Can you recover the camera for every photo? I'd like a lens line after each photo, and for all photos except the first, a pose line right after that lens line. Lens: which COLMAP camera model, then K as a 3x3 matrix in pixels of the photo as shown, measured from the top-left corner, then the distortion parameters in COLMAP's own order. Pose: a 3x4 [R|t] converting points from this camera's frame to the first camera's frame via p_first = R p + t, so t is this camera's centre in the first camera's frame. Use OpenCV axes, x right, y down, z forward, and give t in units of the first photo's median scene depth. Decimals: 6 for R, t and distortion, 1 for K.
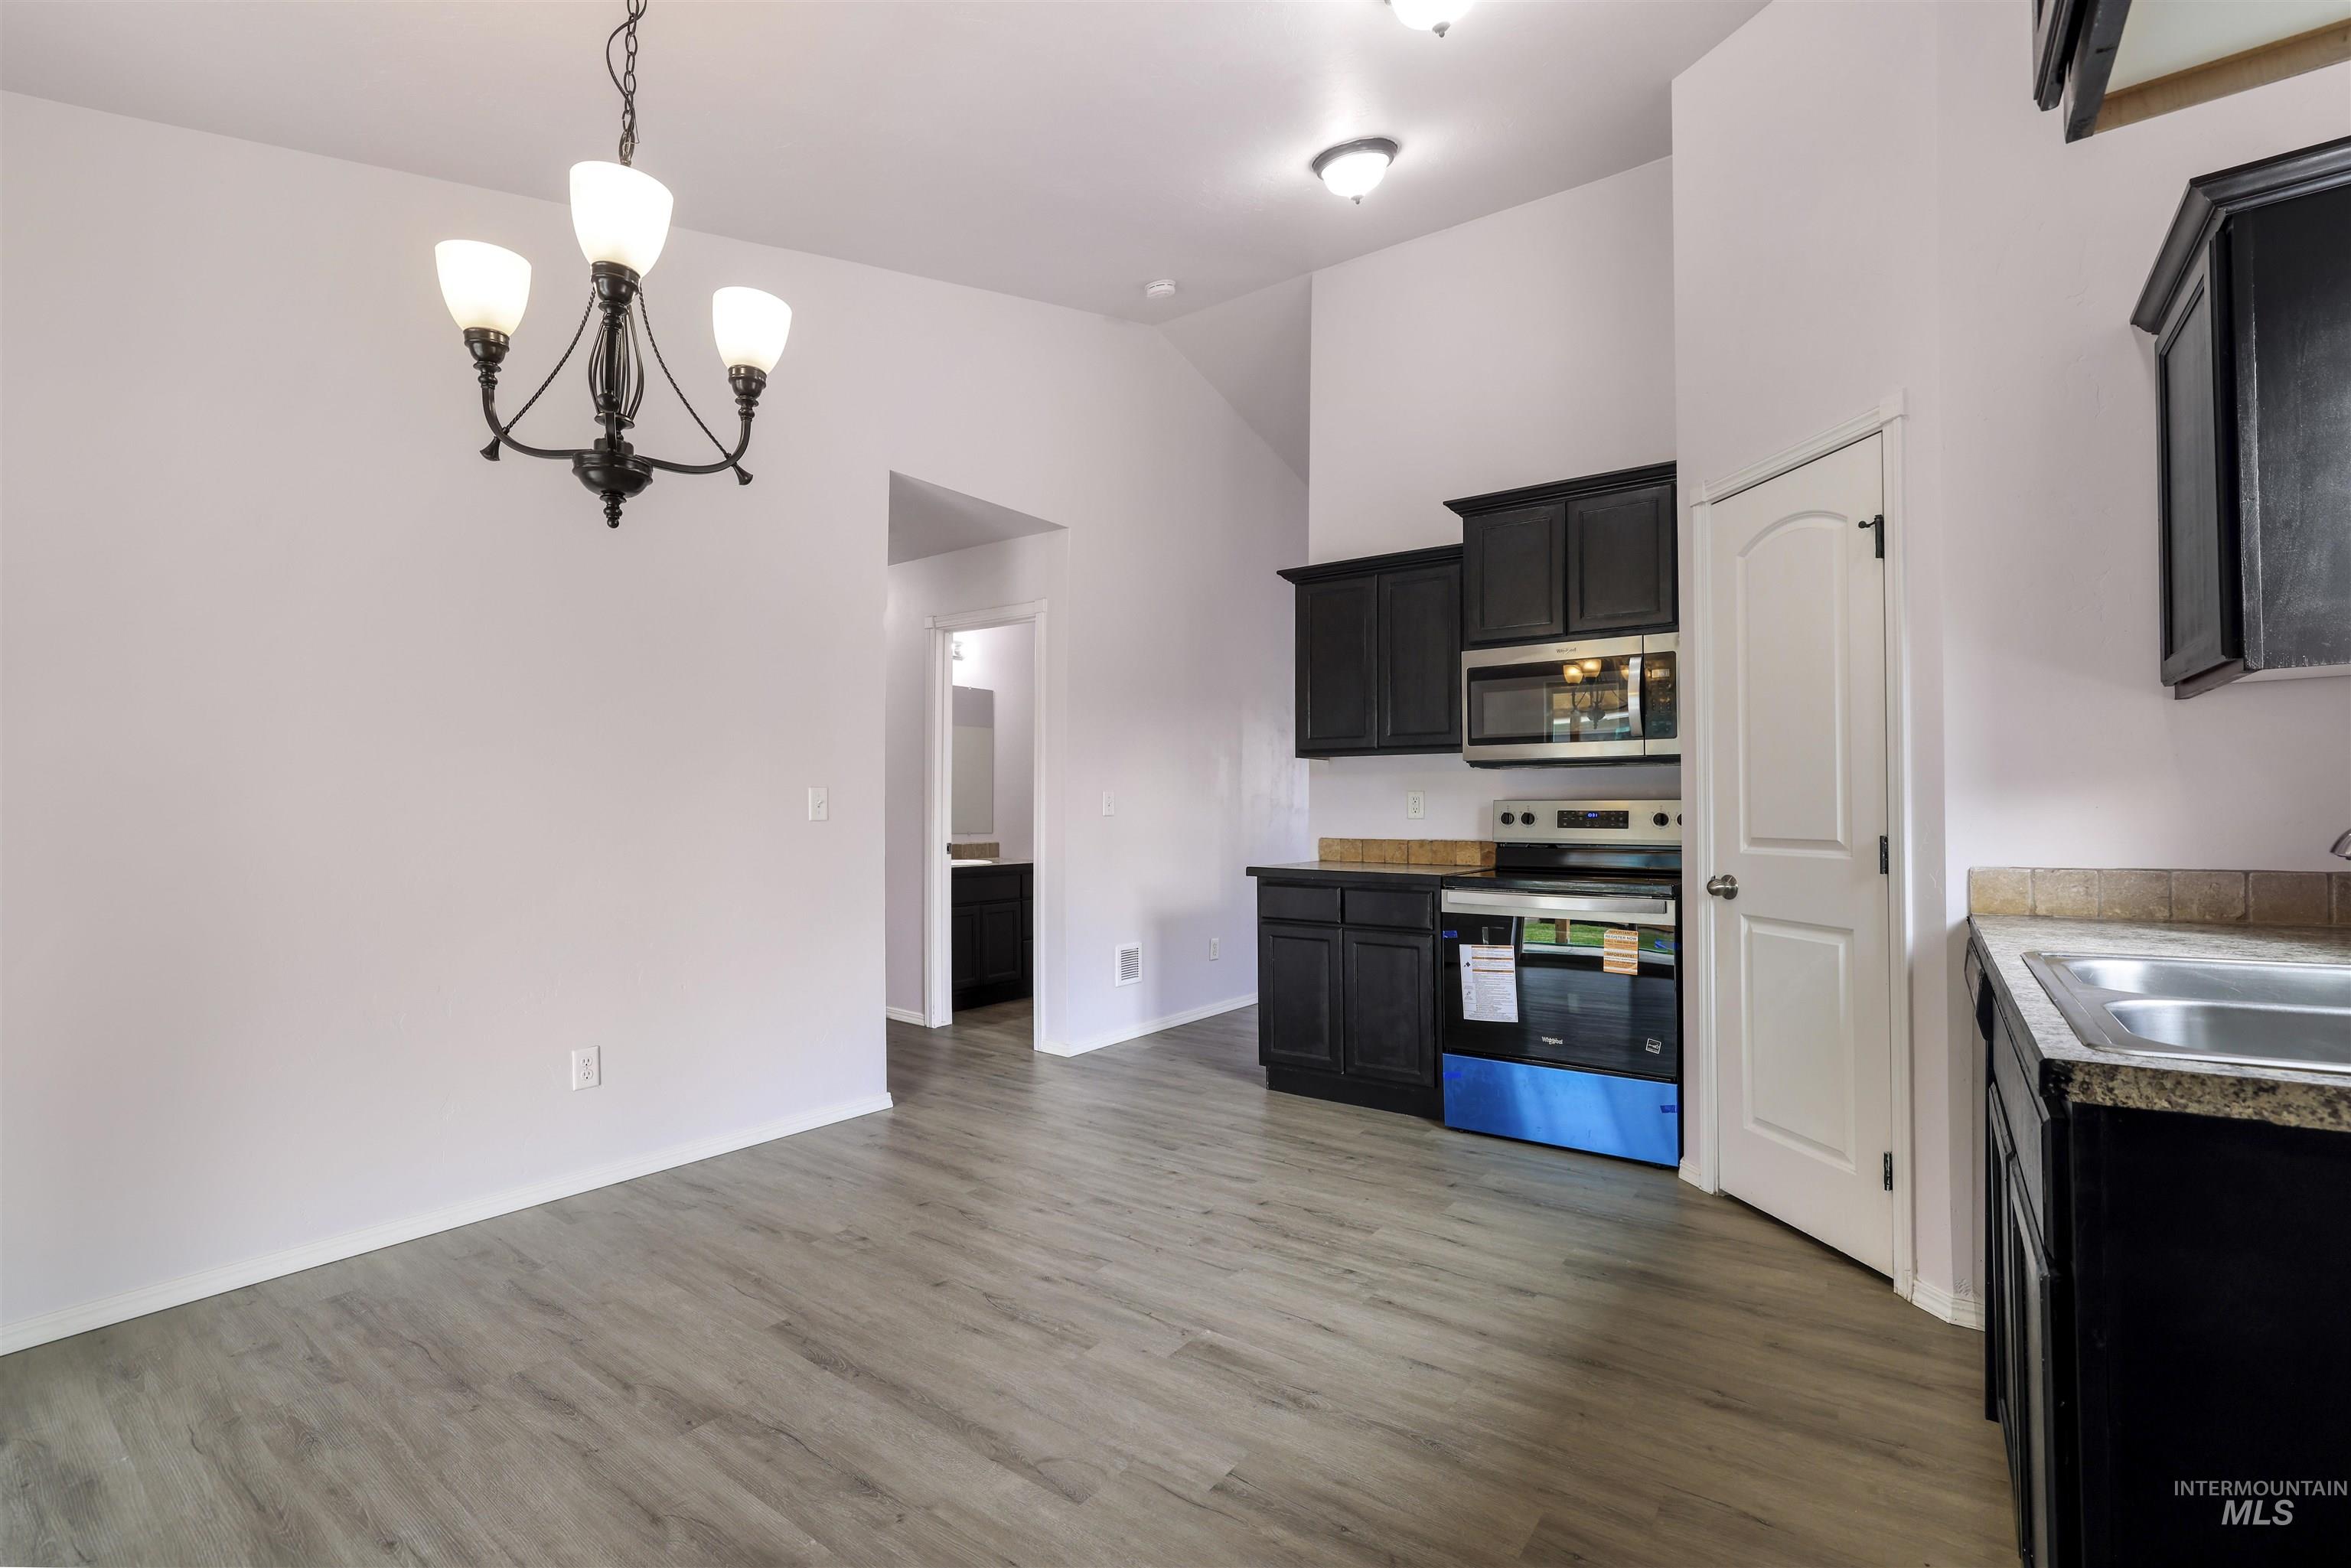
lens RADIAL K [[1036.5, 0, 1137.9], [0, 1036.5, 800.6], [0, 0, 1]] dist [-0.028028, 0.007779]
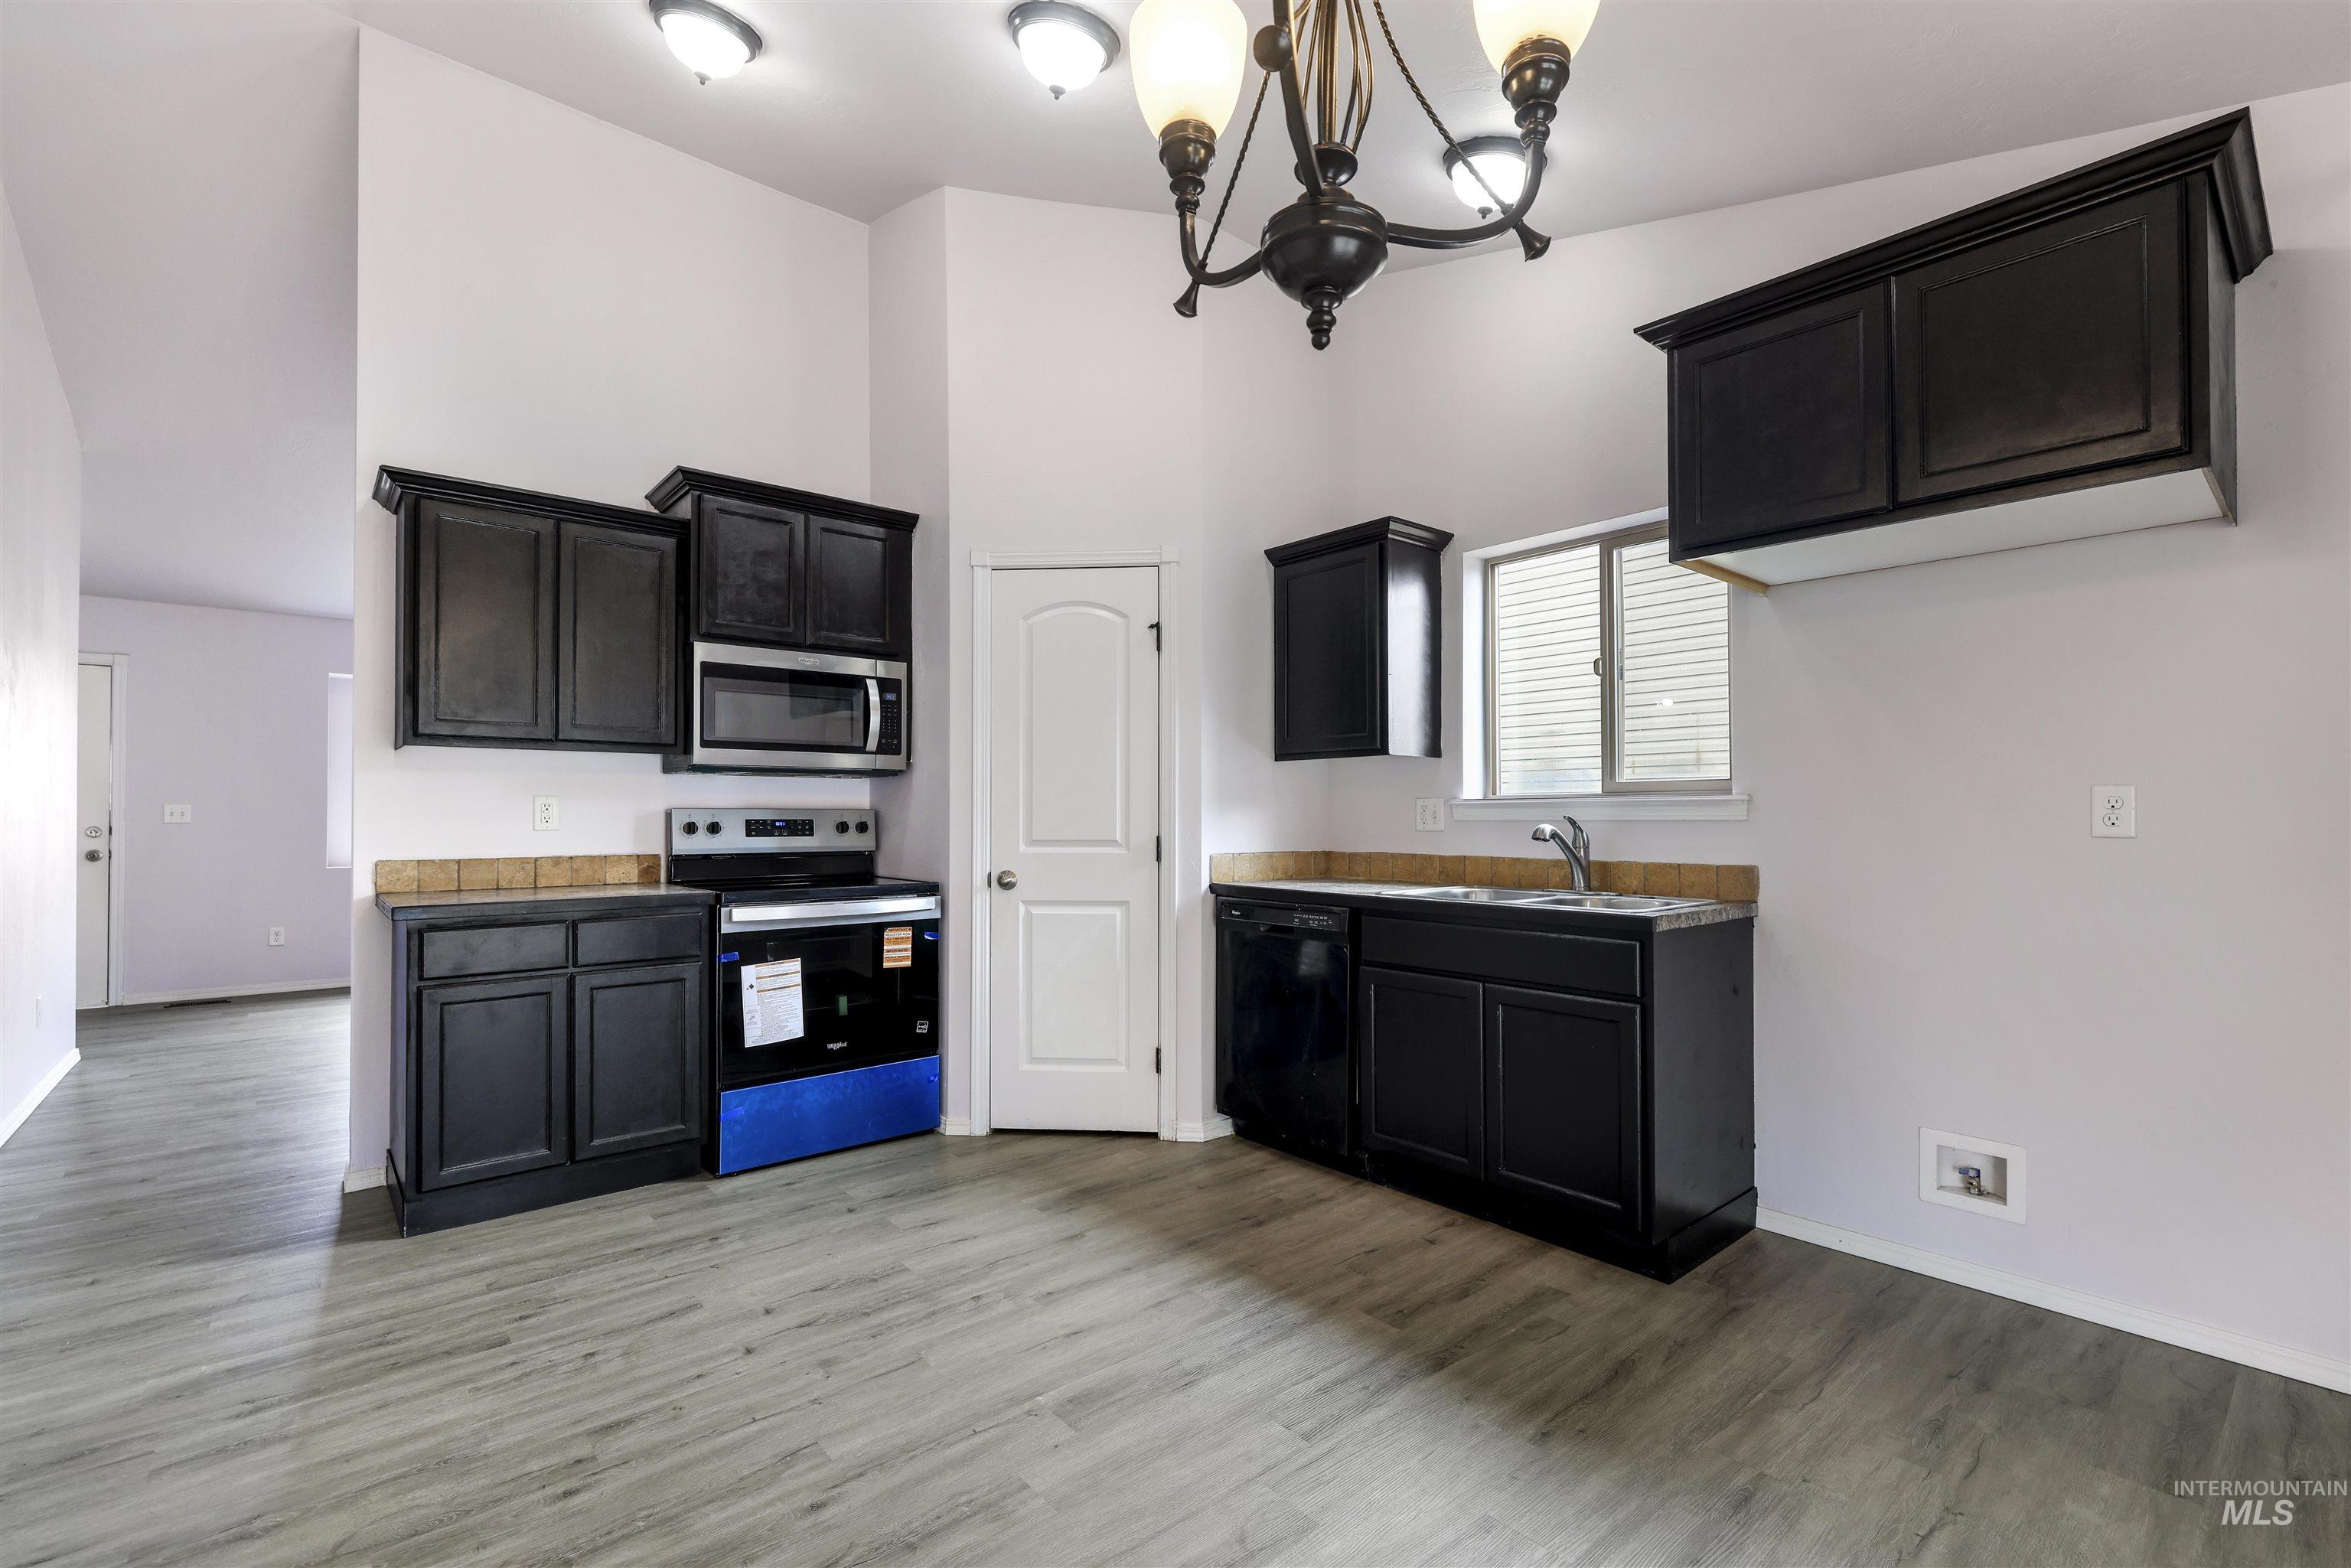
lens RADIAL K [[1036.5, 0, 1204.2], [0, 1036.5, 793.0], [0, 0, 1]] dist [-0.028028, 0.007779]
pose [[0.186732, 0.014697, 0.982301, -0.610743], [-0.014019, 0.999826, -0.012294, -0.011501], [-0.982311, -0.011475, 0.186906, 0.519665]]
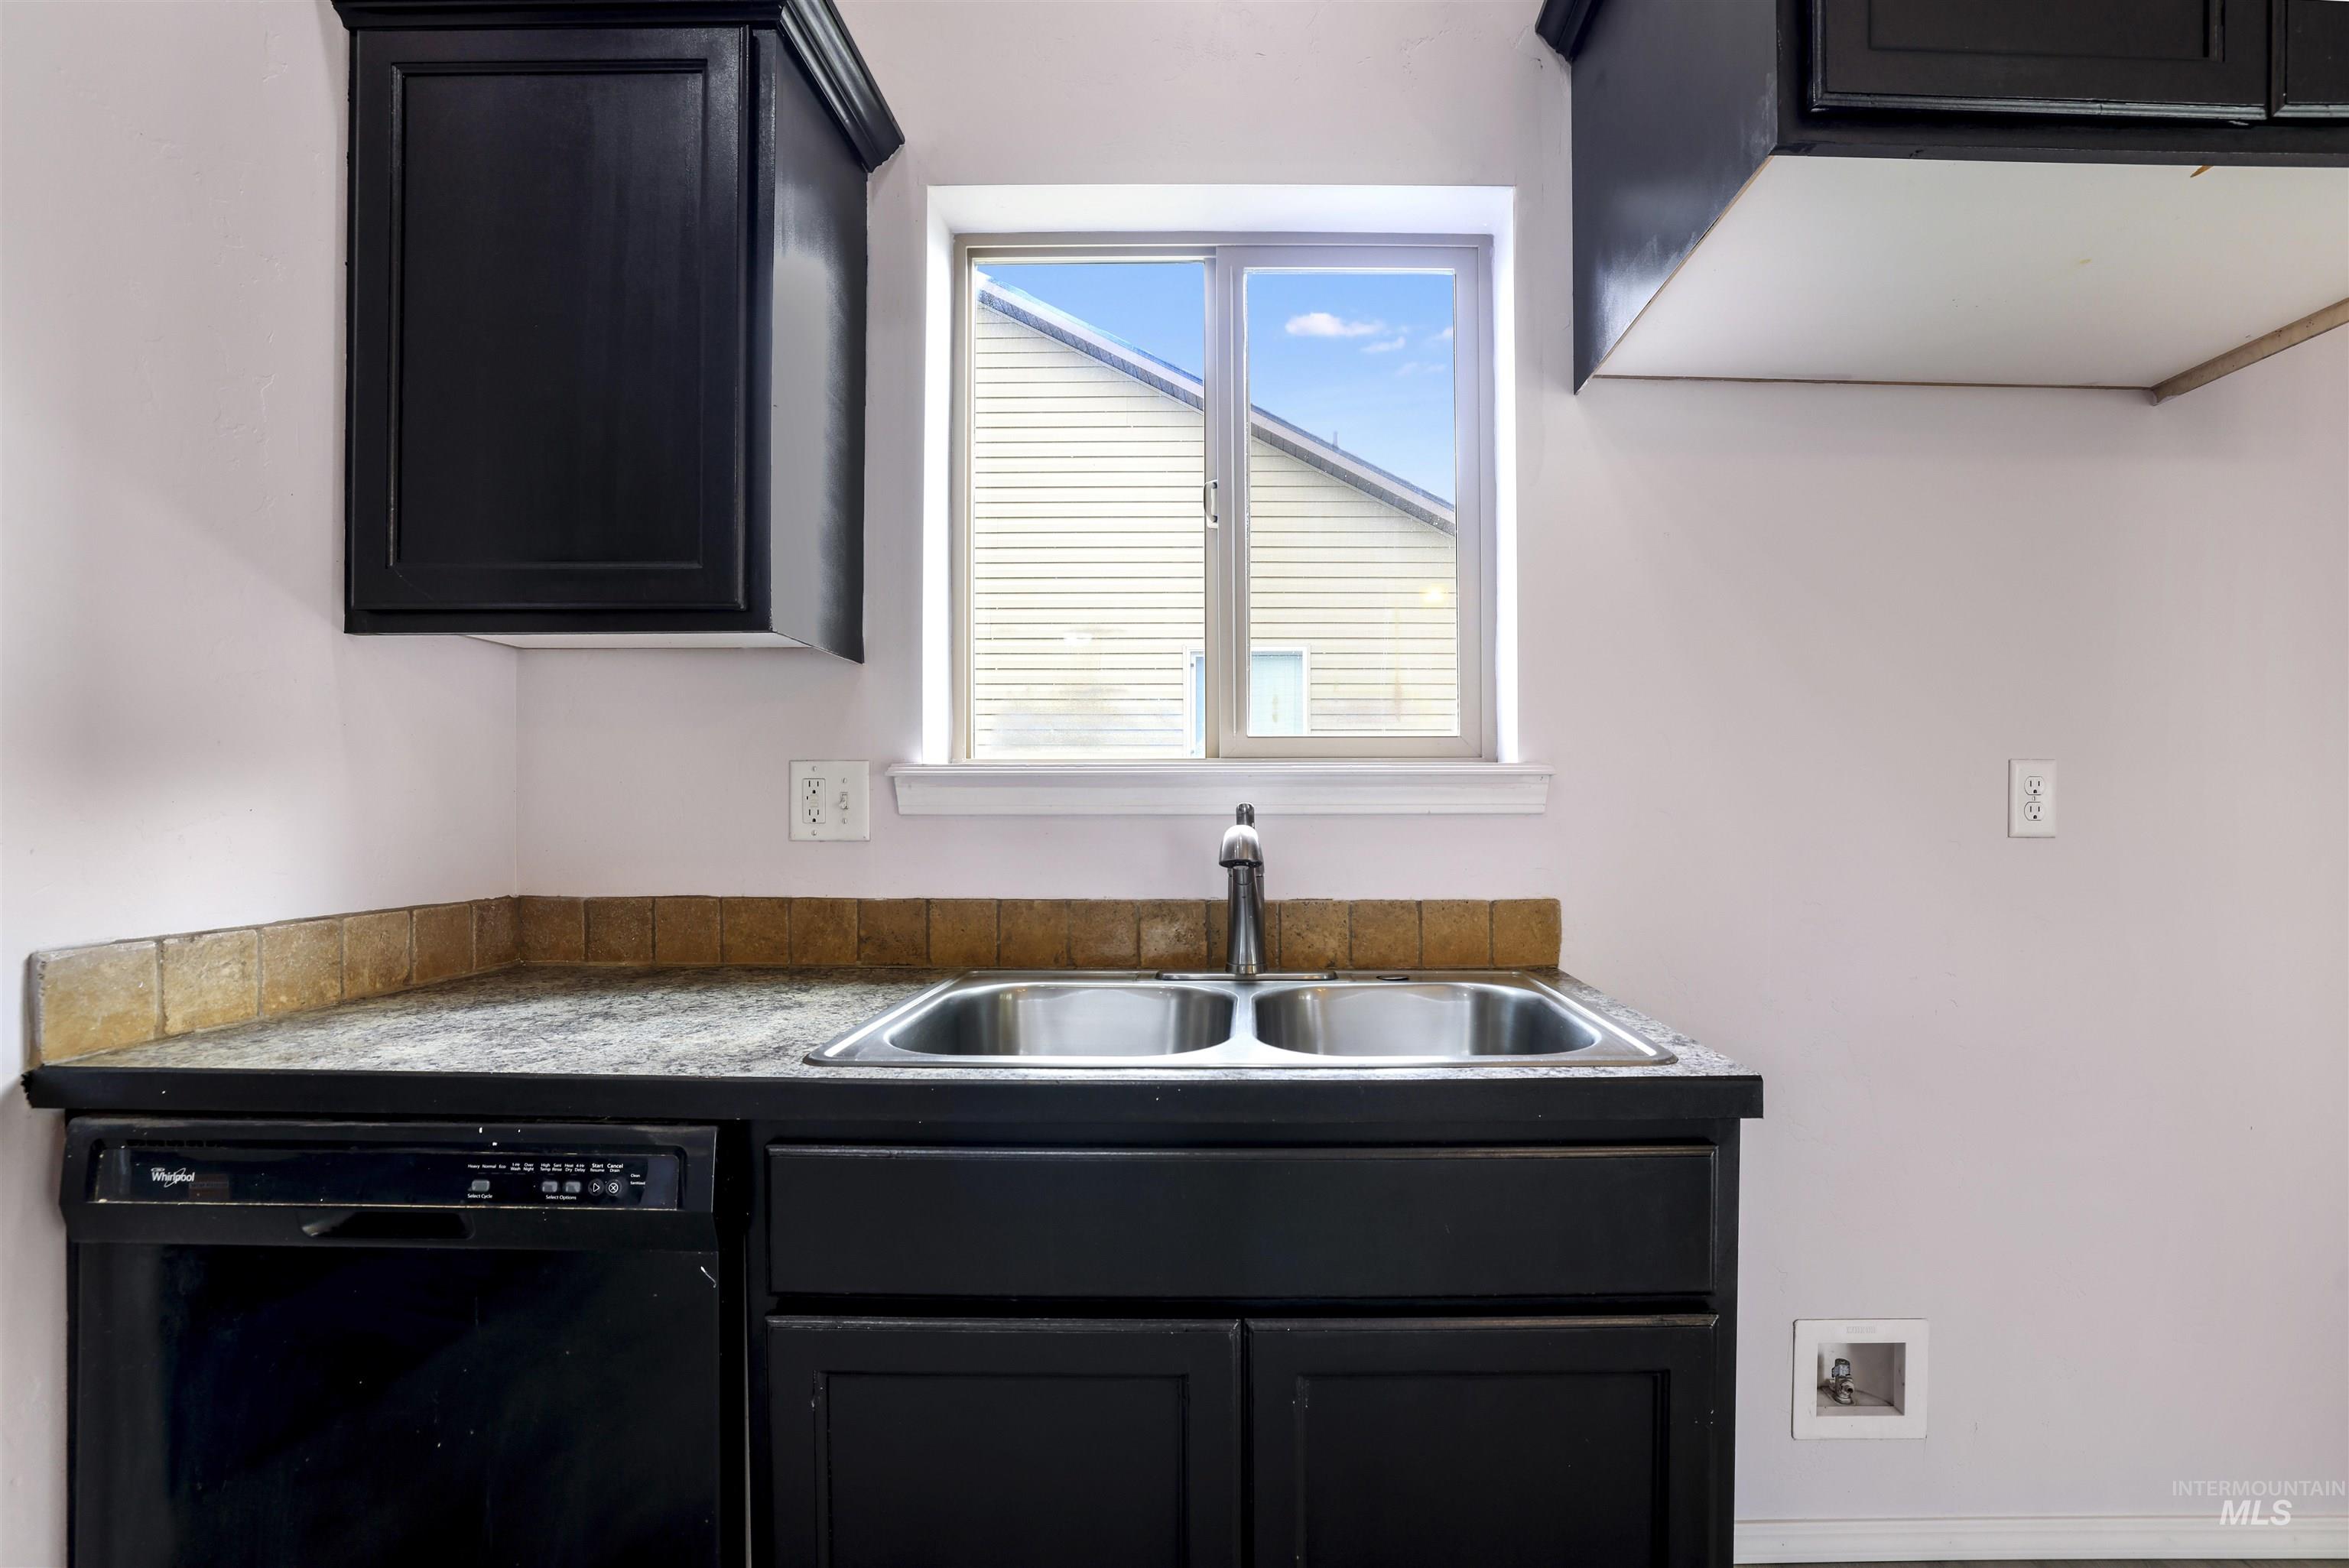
lens RADIAL K [[1060.9, 0, 1220.1], [0, 1060.9, 796.6], [0, 0, 1]] dist [-0.030951, 0.003706]
pose [[-0.600827, 0.000950, 0.799378, 0.135616], [-0.016879, 0.999761, -0.013875, -0.002957], [-0.799201, -0.021829, -0.600668, 0.645788]]
